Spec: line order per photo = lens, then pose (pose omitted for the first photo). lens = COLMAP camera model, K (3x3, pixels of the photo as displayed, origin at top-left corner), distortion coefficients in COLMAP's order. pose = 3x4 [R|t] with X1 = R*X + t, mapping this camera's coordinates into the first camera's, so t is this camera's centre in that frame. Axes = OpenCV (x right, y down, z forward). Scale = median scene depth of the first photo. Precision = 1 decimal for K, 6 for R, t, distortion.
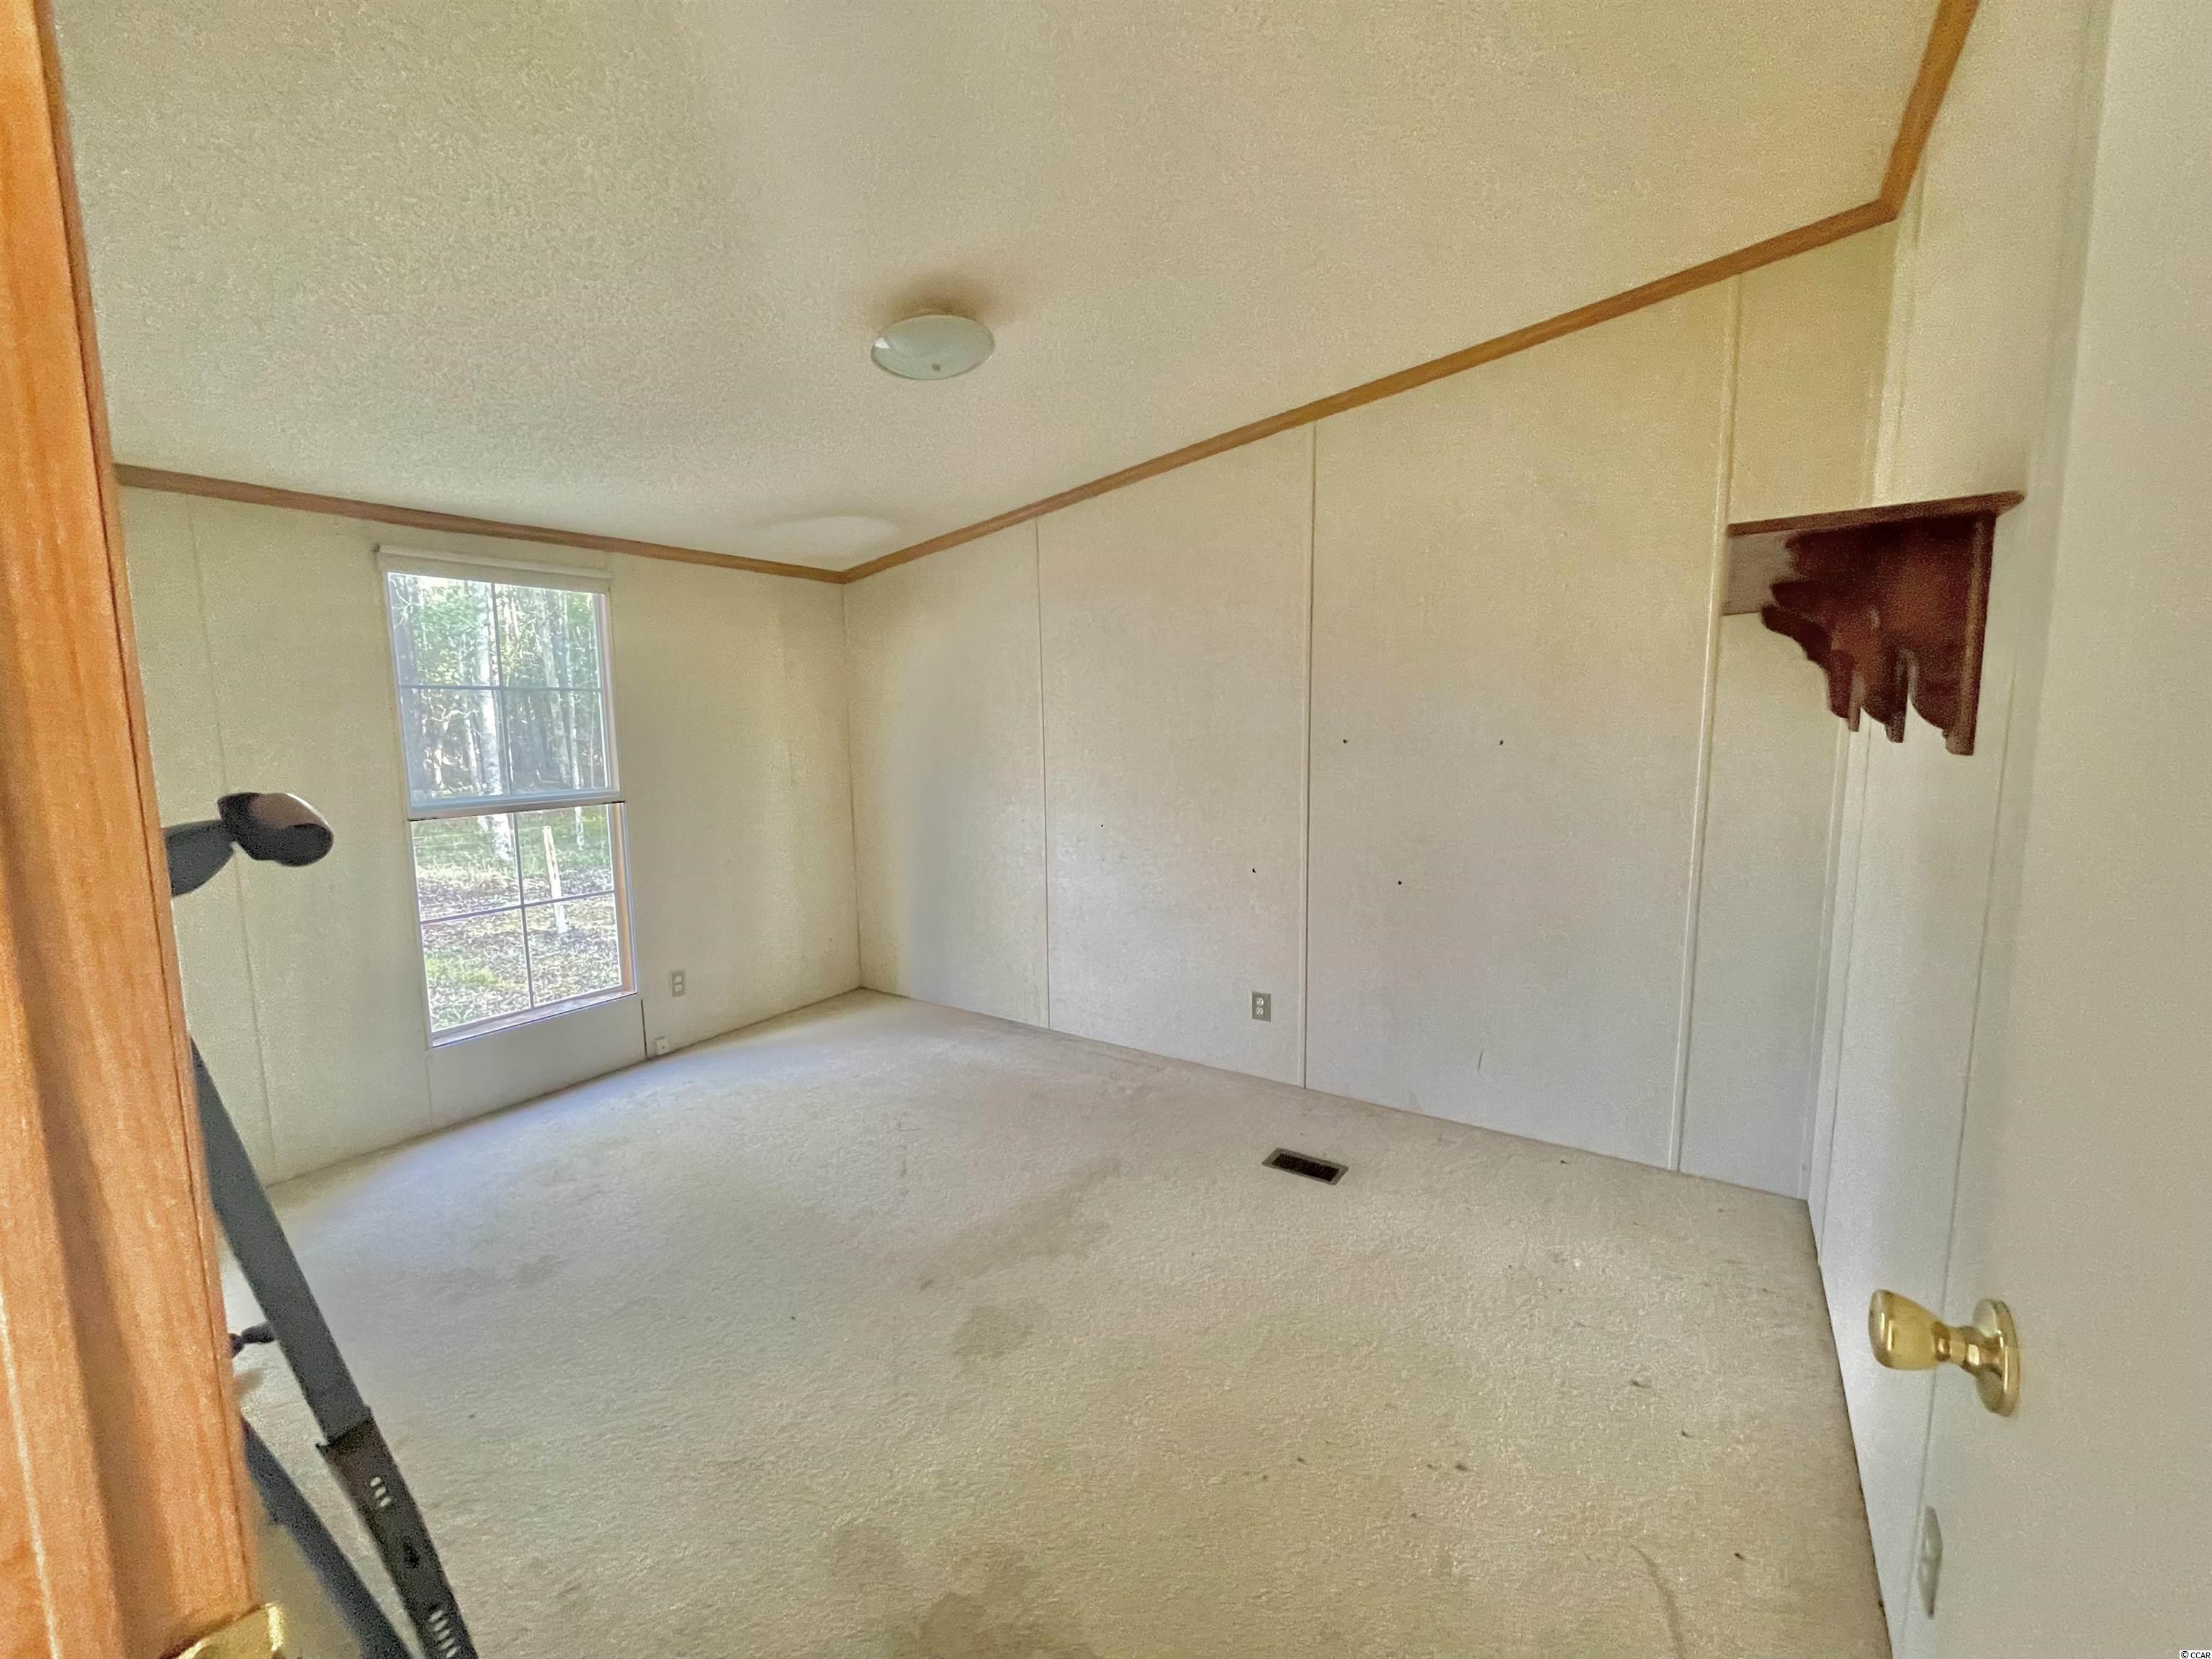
lens RADIAL K [[911.1, 0, 1100.0], [0, 911.1, 827.3], [0, 0, 1]] dist [0.001144, 0.000182]
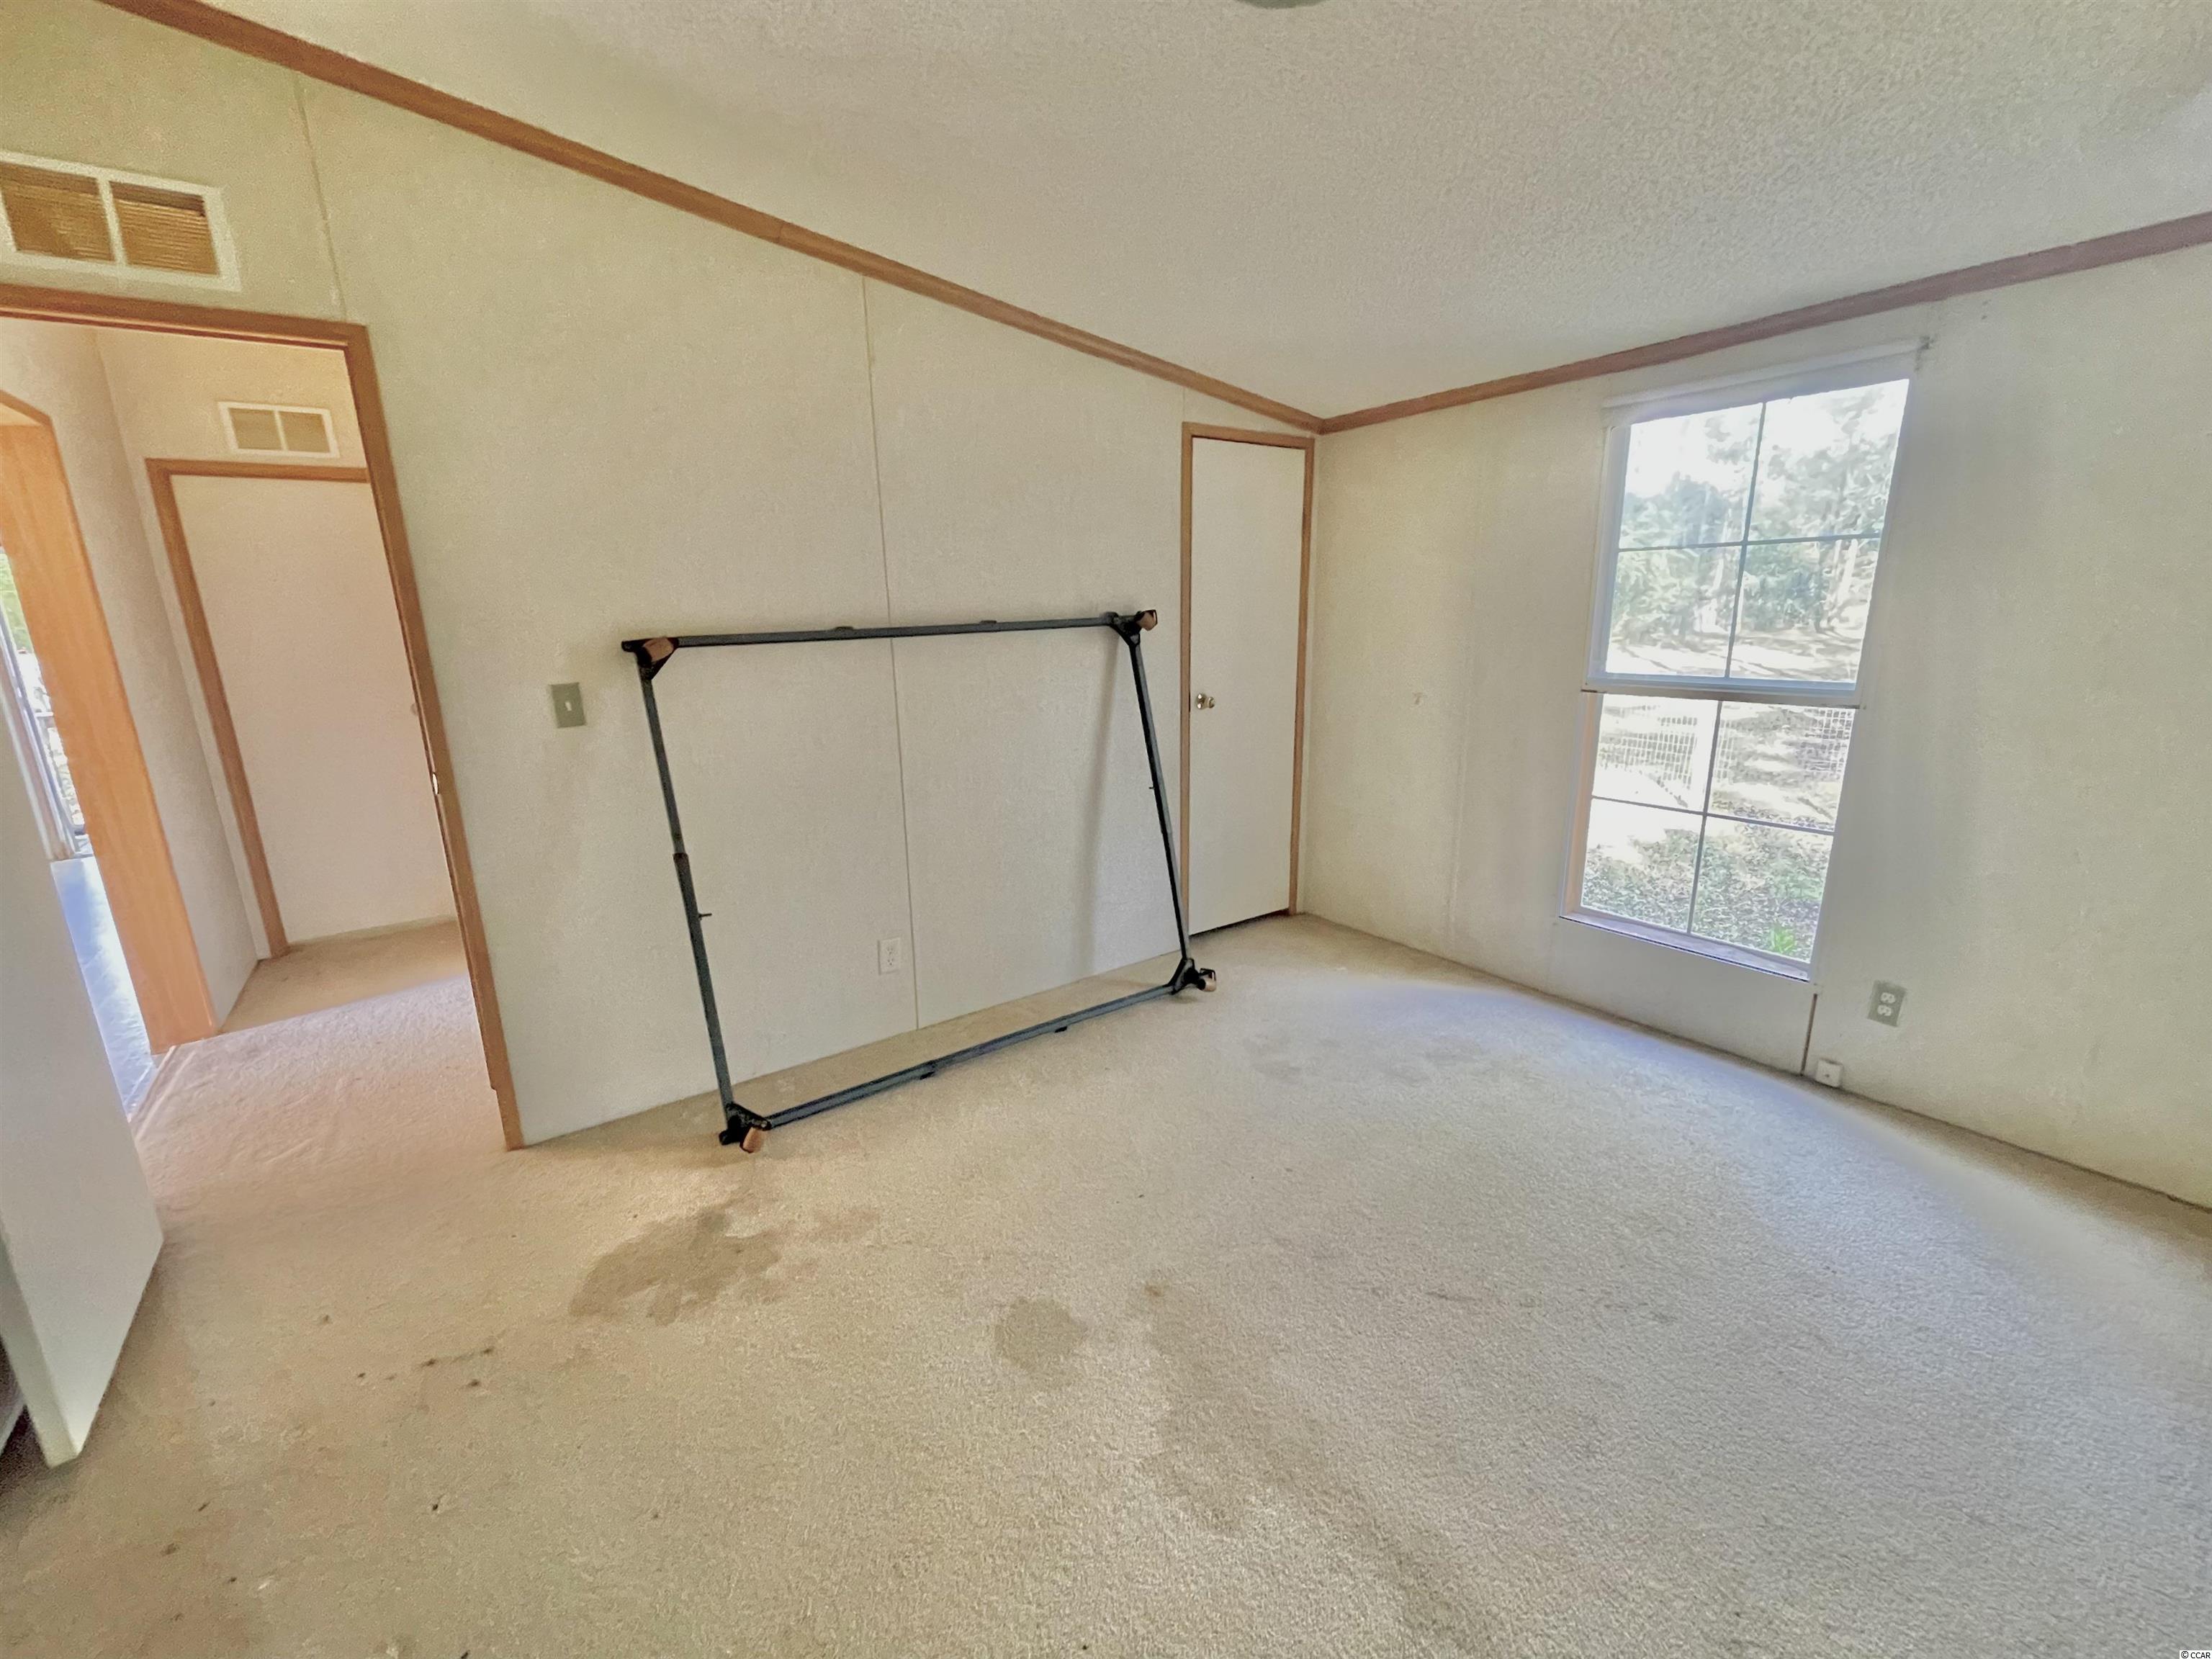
lens RADIAL K [[911.1, 0, 1100.0], [0, 911.1, 827.3], [0, 0, 1]] dist [0.001144, 0.000182]
pose [[-0.353251, 0.237622, -0.904848, 0.305751], [-0.086665, 0.954734, 0.284556, -0.087930], [0.931506, 0.178938, -0.316667, 0.723794]]
